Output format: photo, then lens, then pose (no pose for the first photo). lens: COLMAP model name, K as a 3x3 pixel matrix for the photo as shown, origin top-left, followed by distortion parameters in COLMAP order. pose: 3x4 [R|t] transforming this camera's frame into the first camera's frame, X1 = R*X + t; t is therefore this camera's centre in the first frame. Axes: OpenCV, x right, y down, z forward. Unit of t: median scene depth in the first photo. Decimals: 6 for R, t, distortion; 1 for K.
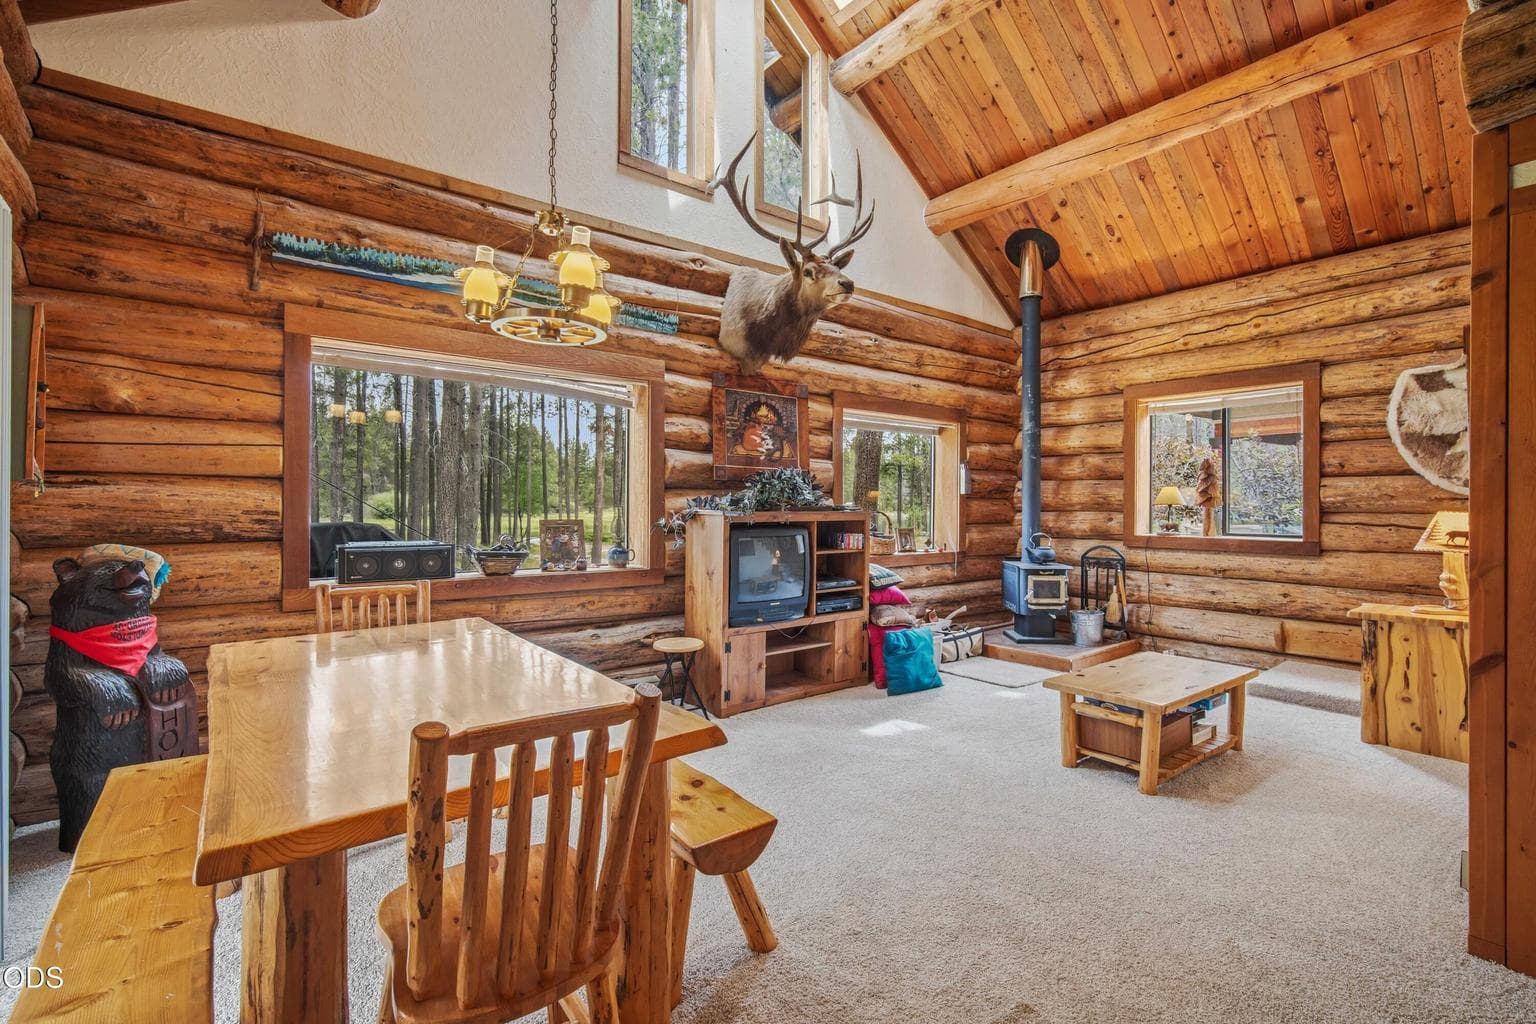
lens RADIAL K [[695.3, 0, 773.7], [0, 695.3, 503.1], [0, 0, 1]] dist [-0.001343, 0.000316]
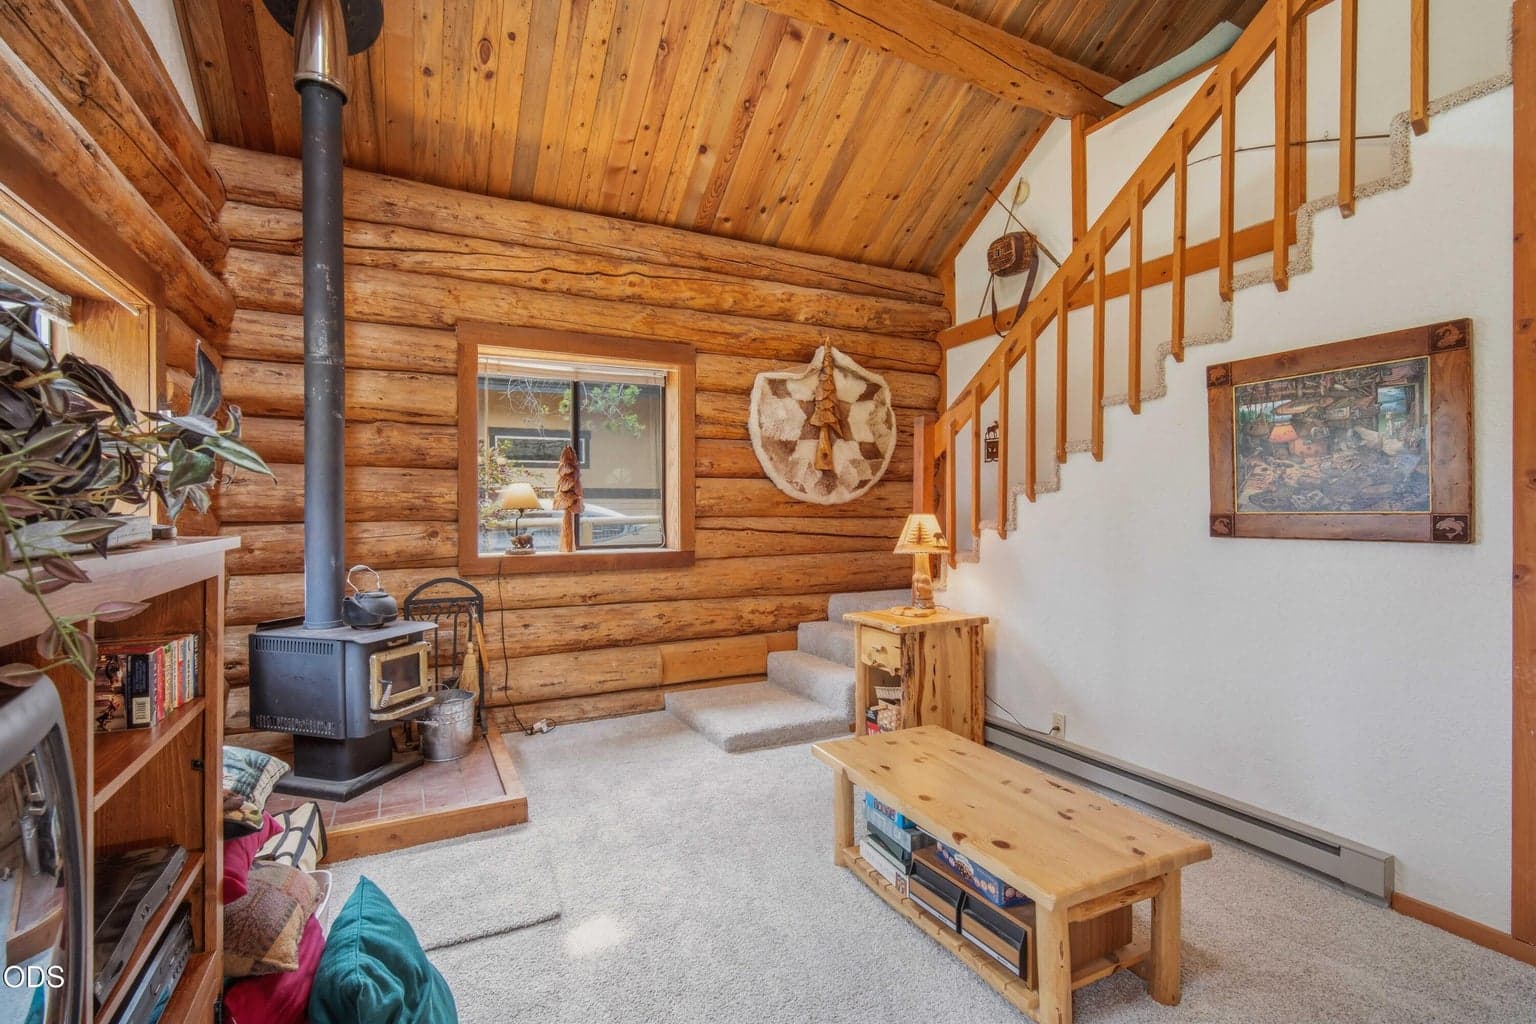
lens RADIAL K [[703.1, 0, 762.9], [0, 703.1, 516.7], [0, 0, 1]] dist [-0.001630, -0.000007]
pose [[0.209406, -0.013287, 0.977738, -0.070614], [0.002090, 0.999911, 0.013141, 0.001273], [-0.977826, -0.000709, 0.209416, 0.735827]]
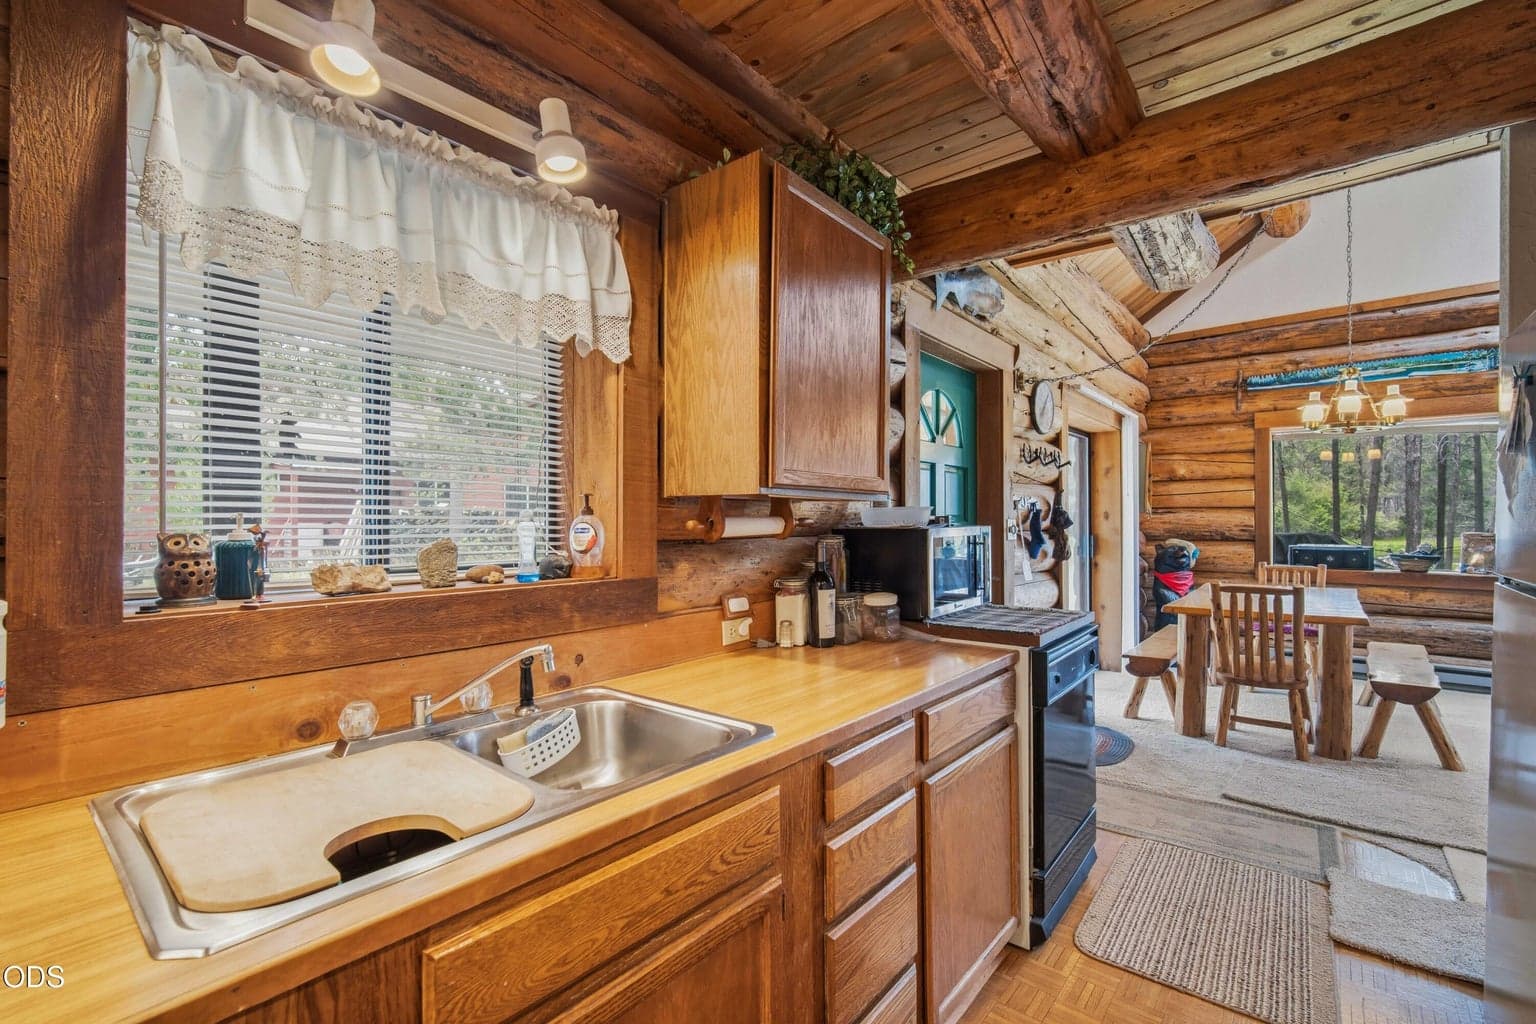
lens RADIAL K [[669.5, 0, 770.1], [0, 669.5, 515.1], [0, 0, 1]] dist [-0.000815, 0.000158]
pose [[0.191537, -0.014169, -0.981383, 0.511666], [0.004995, 0.999897, -0.013462, 0.001533], [0.981473, -0.002323, 0.191588, -0.393161]]
